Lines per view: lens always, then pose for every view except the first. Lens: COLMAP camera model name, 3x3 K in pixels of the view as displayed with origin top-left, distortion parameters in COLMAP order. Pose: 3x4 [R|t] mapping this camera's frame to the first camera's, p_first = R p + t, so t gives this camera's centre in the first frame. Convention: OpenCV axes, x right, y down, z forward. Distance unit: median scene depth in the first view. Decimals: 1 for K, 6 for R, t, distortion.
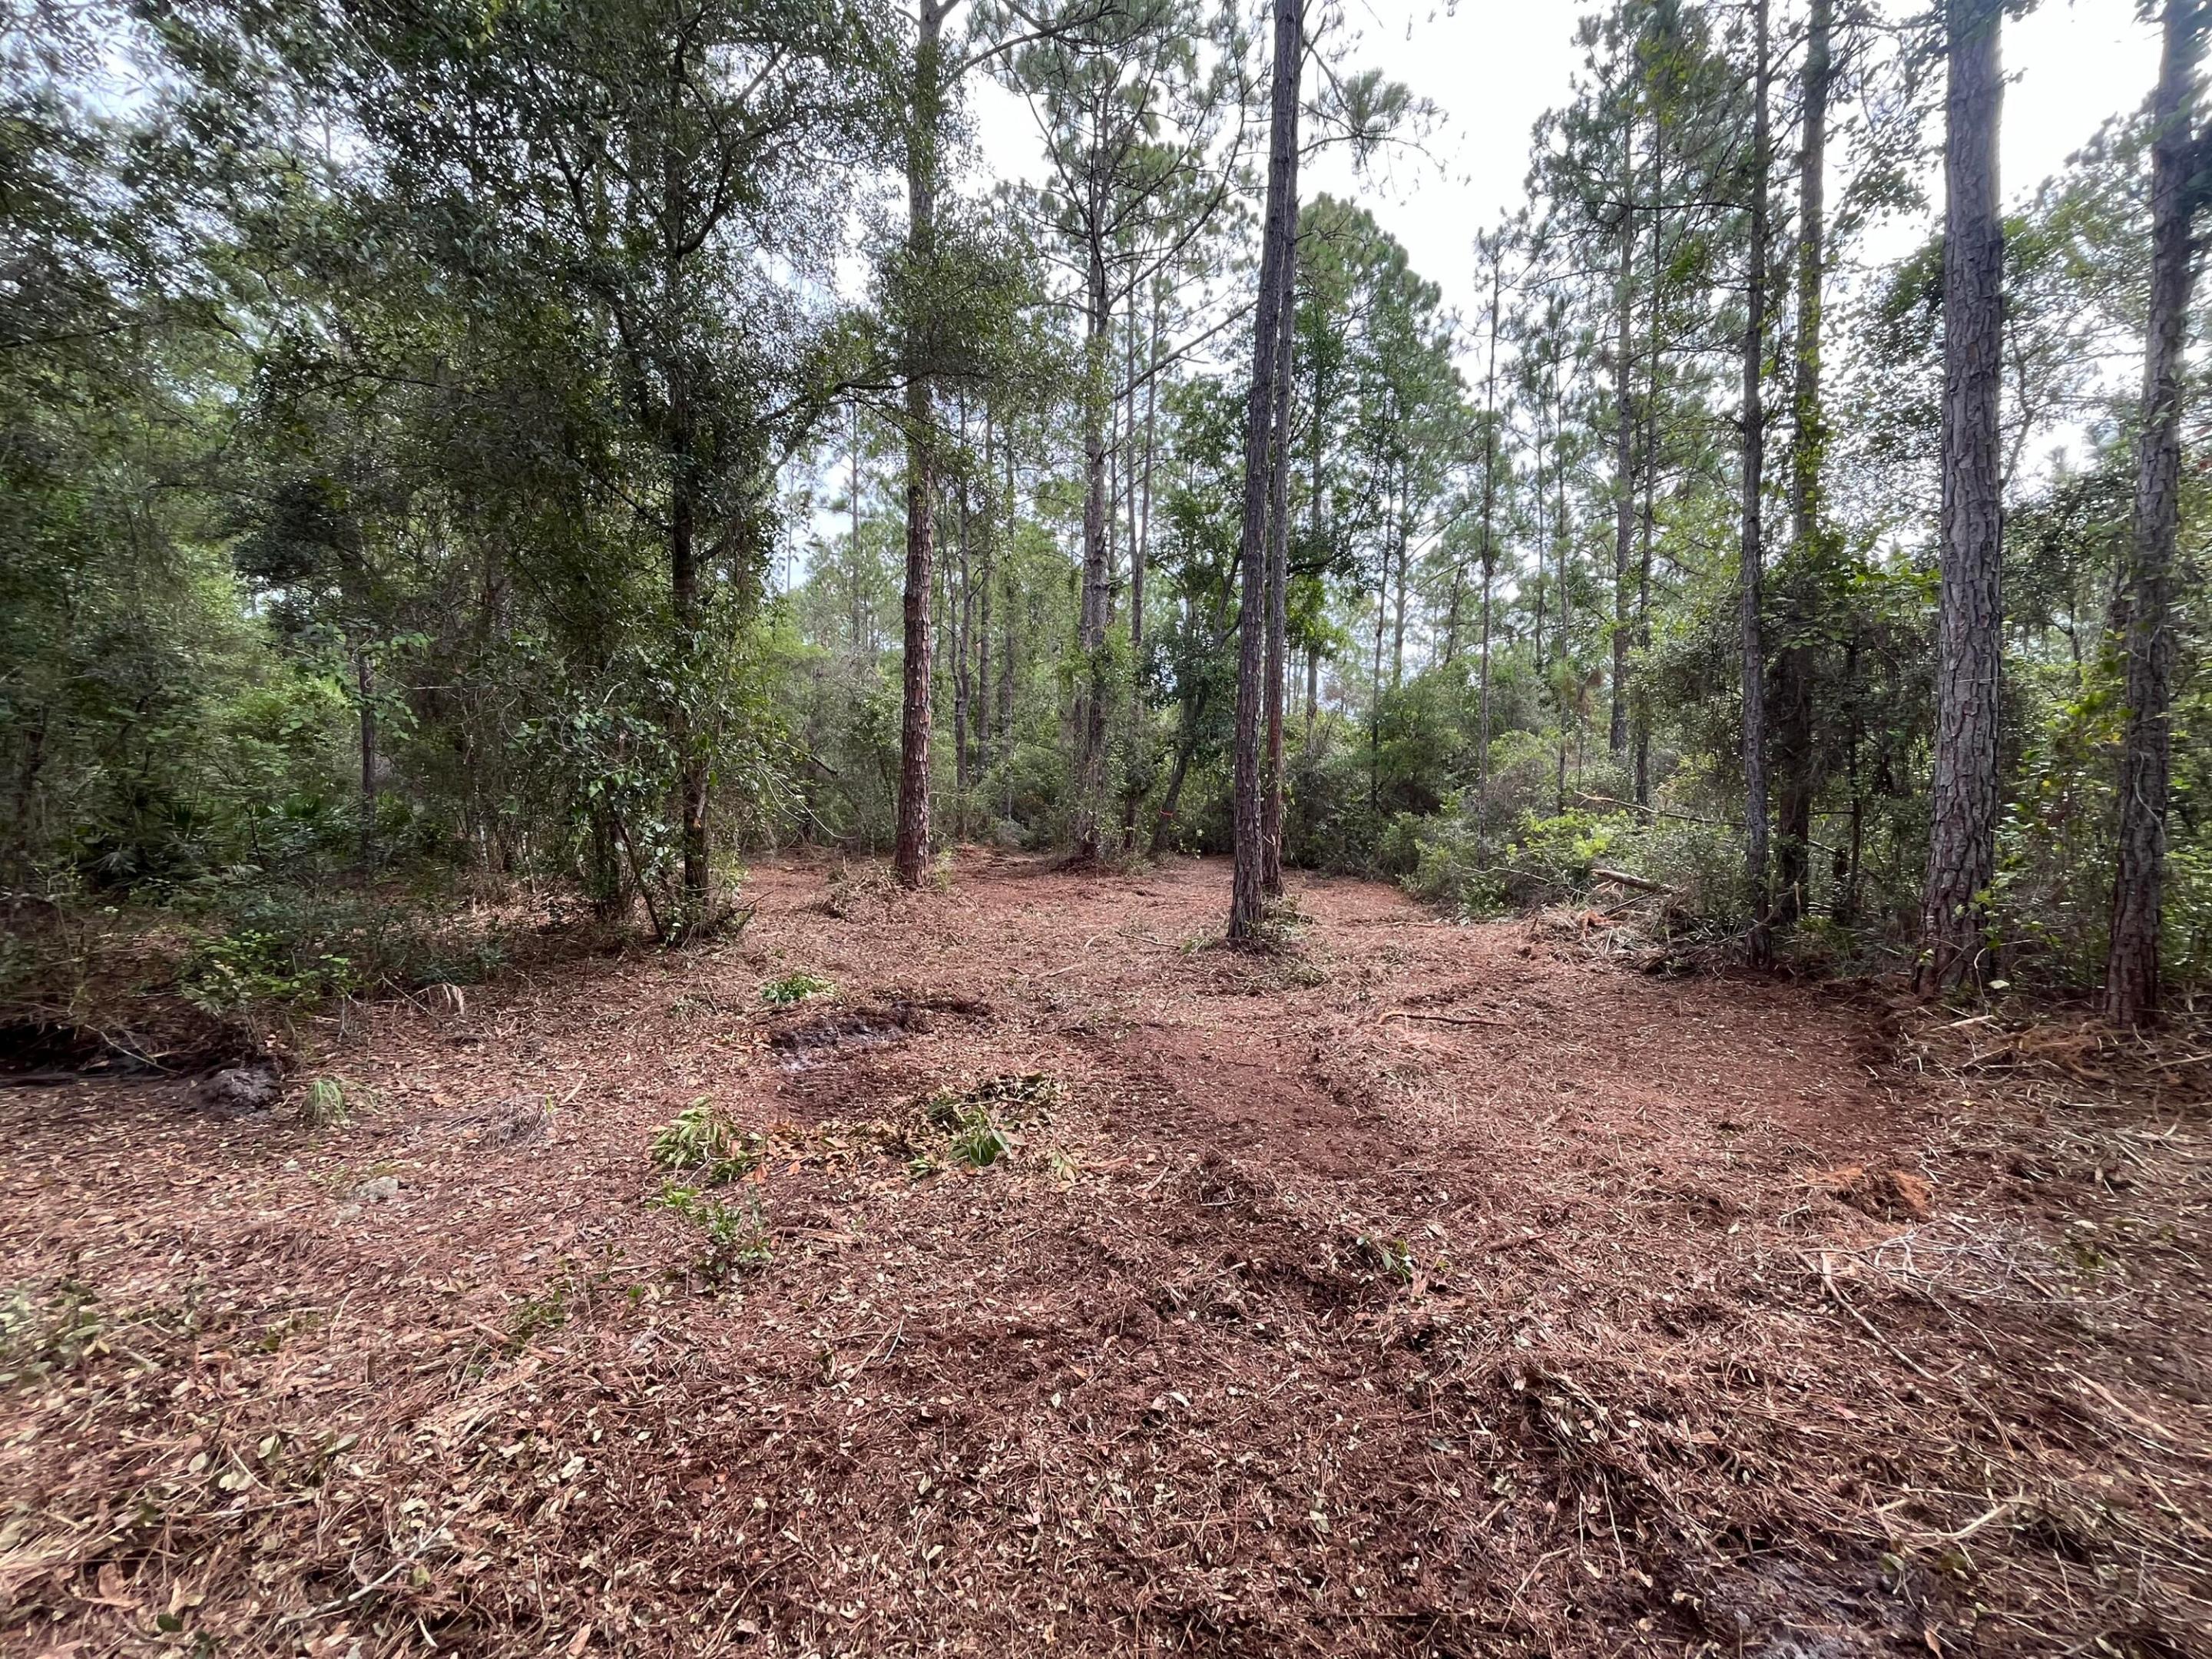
lens RADIAL K [[892.5, 0, 1101.1], [0, 892.5, 822.9], [0, 0, 1]] dist [0.001645, -0.002045]
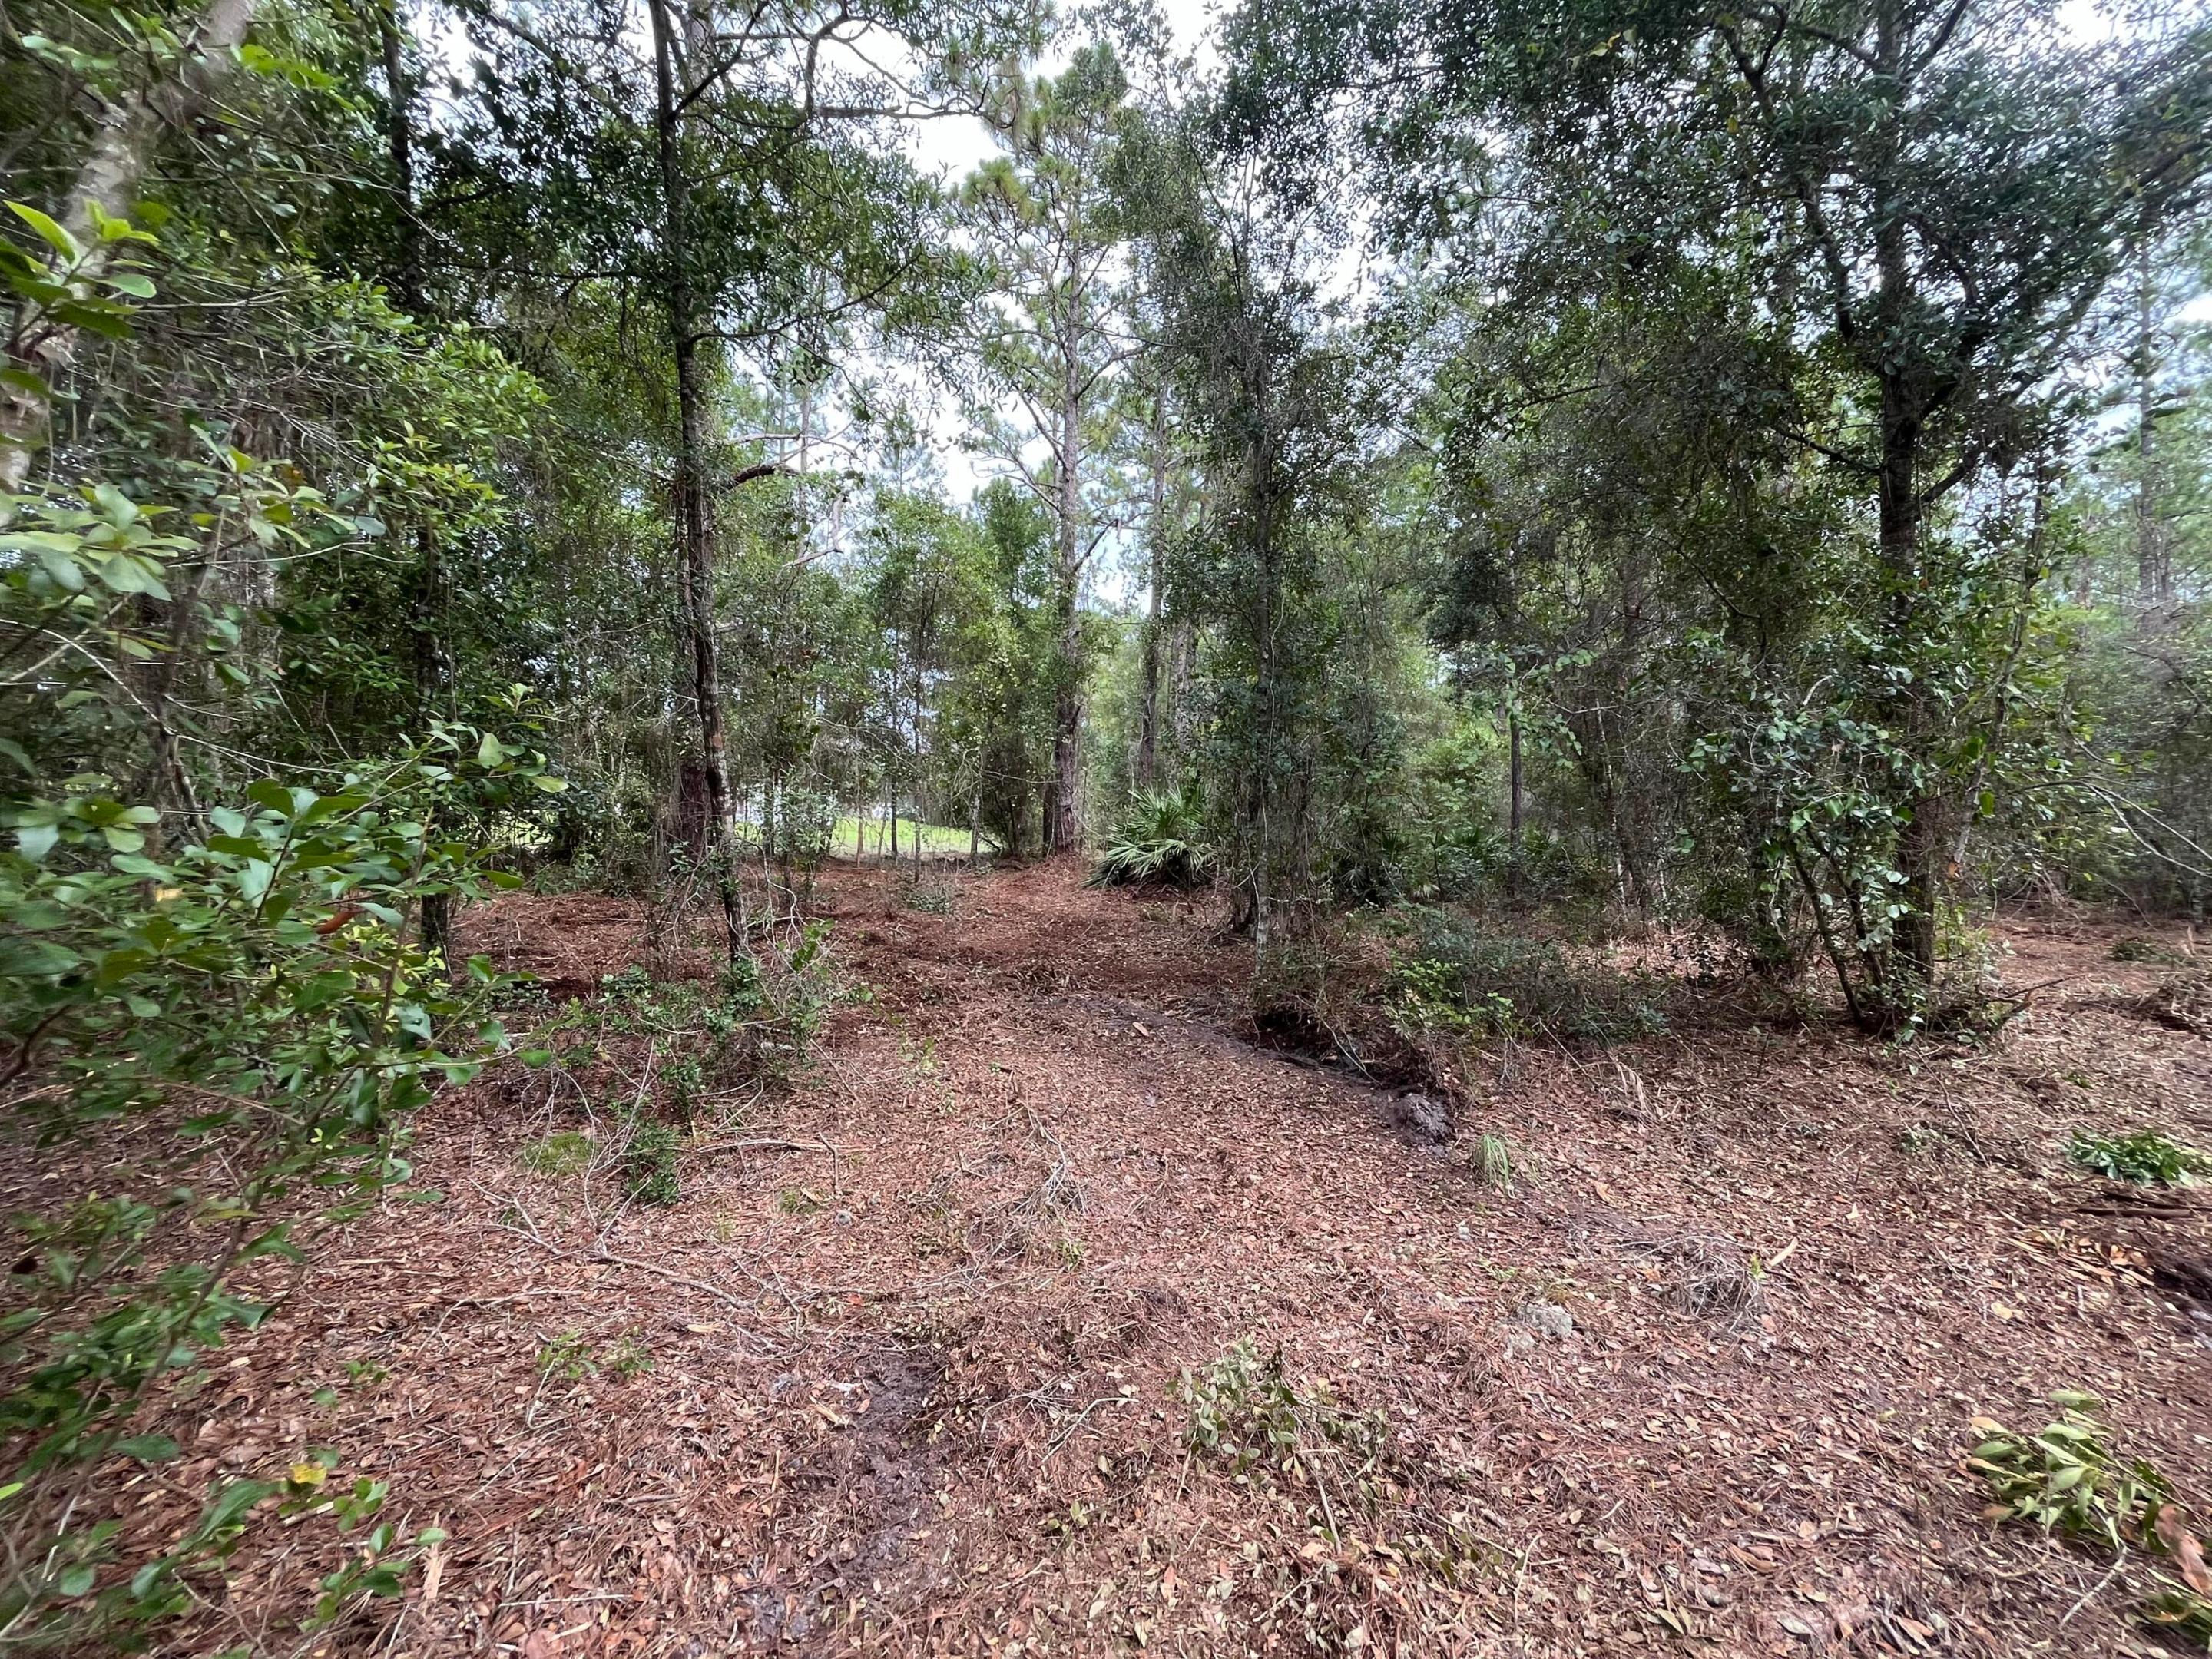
lens RADIAL K [[892.5, 0, 1103.2], [0, 892.5, 828.6], [0, 0, 1]] dist [0.001645, -0.002045]
pose [[0.441075, 0.001074, -0.897470, -0.151001], [-0.024391, 0.999644, -0.010791, -0.009285], [0.897139, 0.026650, 0.440944, 0.152942]]
